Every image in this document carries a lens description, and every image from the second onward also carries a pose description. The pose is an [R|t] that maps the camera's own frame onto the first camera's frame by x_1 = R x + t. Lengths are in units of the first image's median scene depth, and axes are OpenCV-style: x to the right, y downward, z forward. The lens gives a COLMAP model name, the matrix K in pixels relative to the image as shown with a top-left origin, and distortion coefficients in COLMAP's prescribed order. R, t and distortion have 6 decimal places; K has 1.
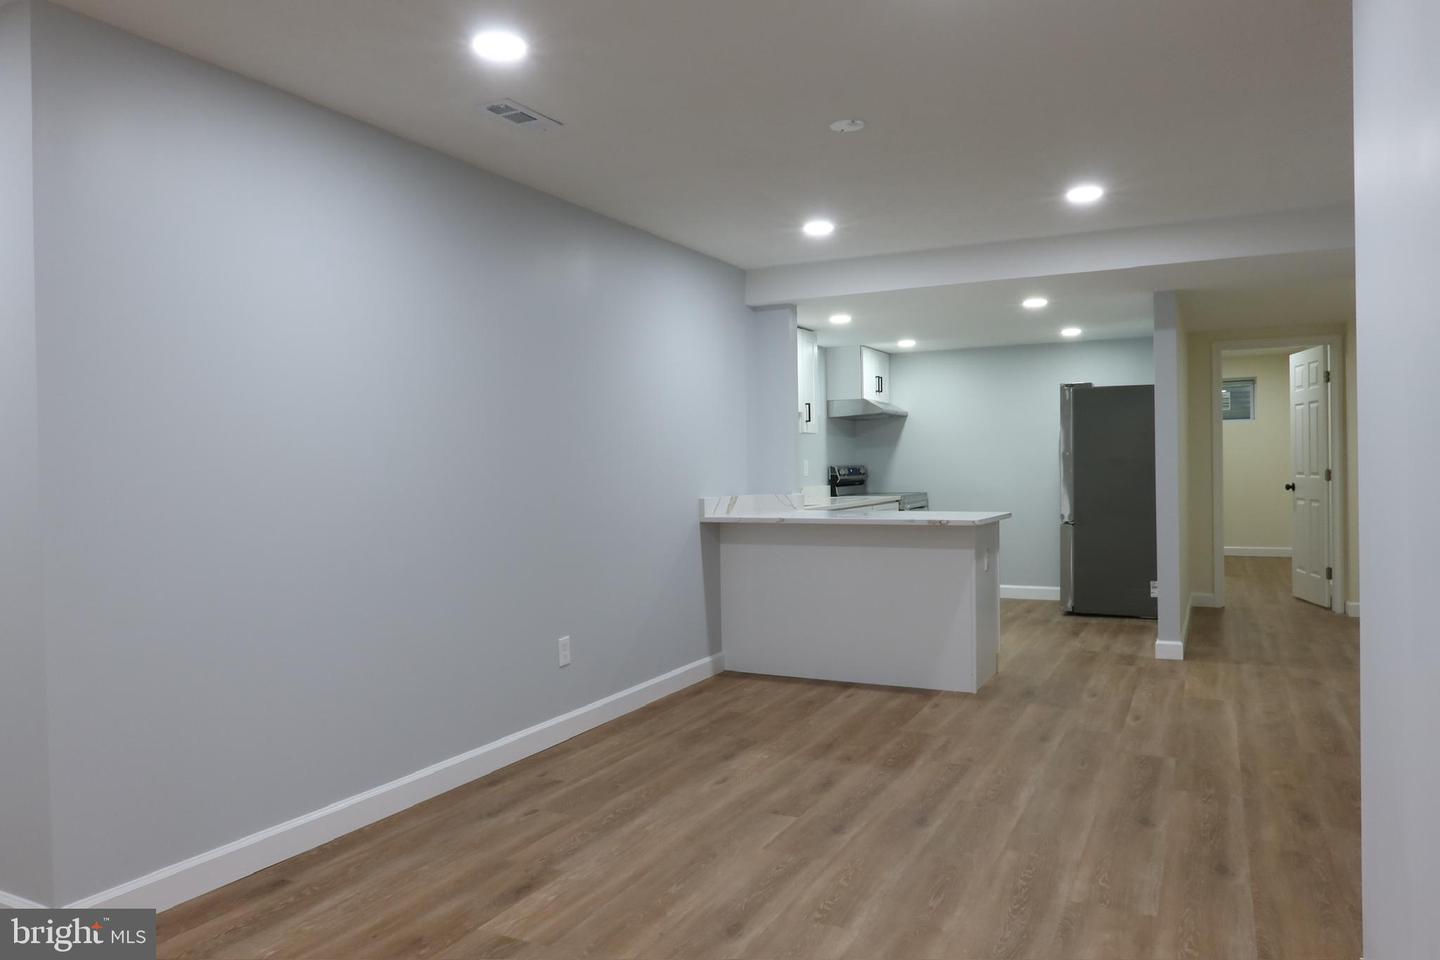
lens RADIAL K [[991.7, 0, 720.0], [0, 991.7, 480.0], [0, 0, 1]] dist [-0.021957, 0.000227]
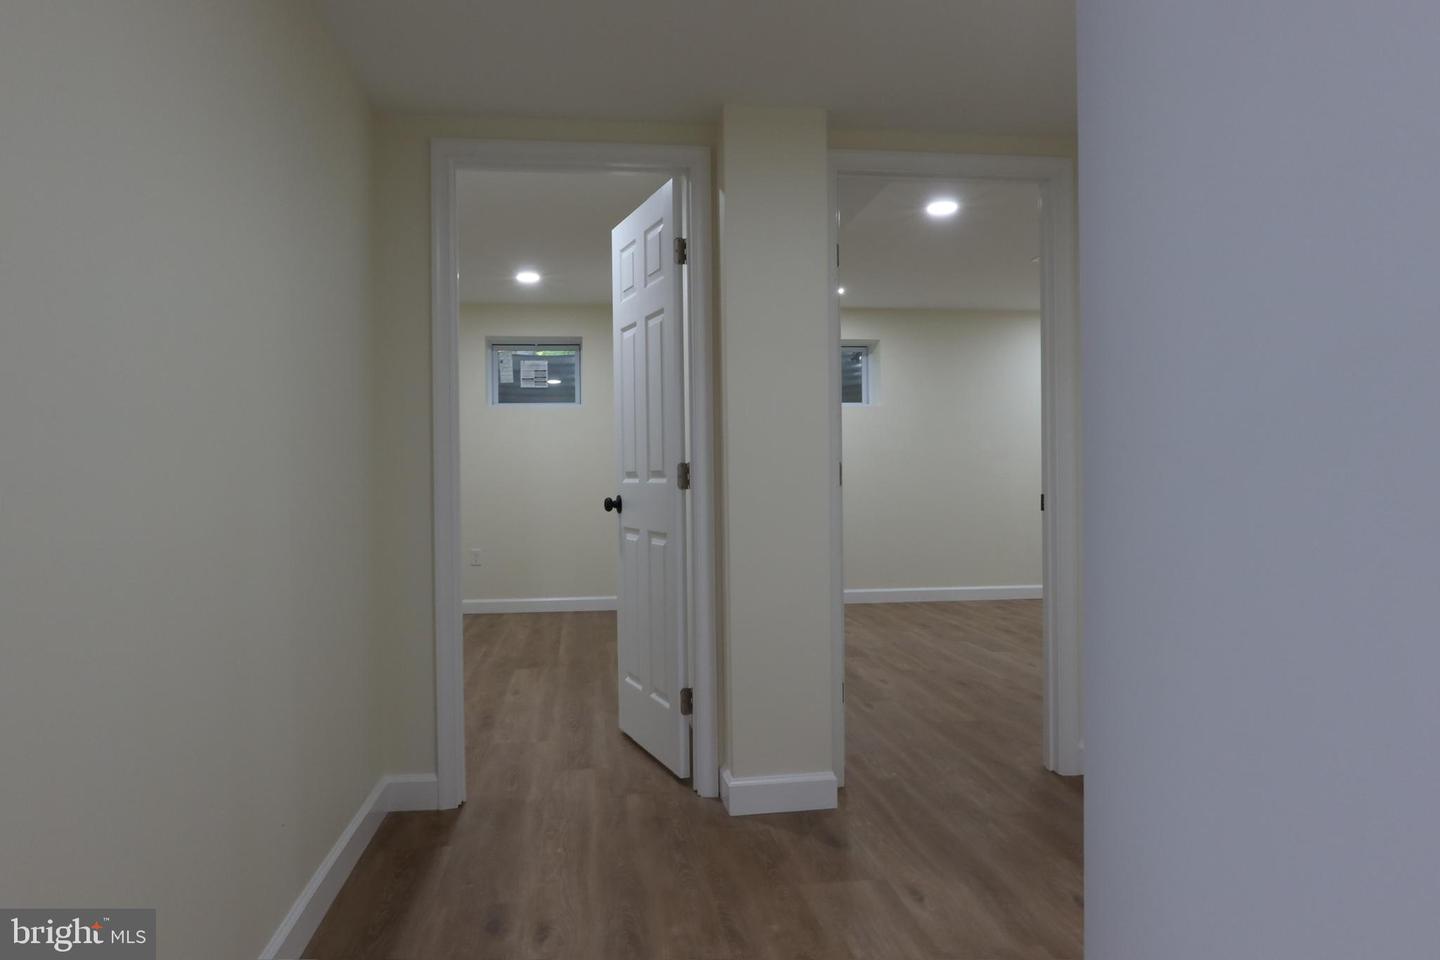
lens RADIAL K [[991.7, 0, 720.0], [0, 991.7, 480.0], [0, 0, 1]] dist [-0.021957, 0.000227]
pose [[0.824911, 0.005582, 0.565235, 0.354203], [0.005189, 0.999834, -0.017448, 0.004025], [-0.565239, 0.017326, 0.824745, 0.580727]]
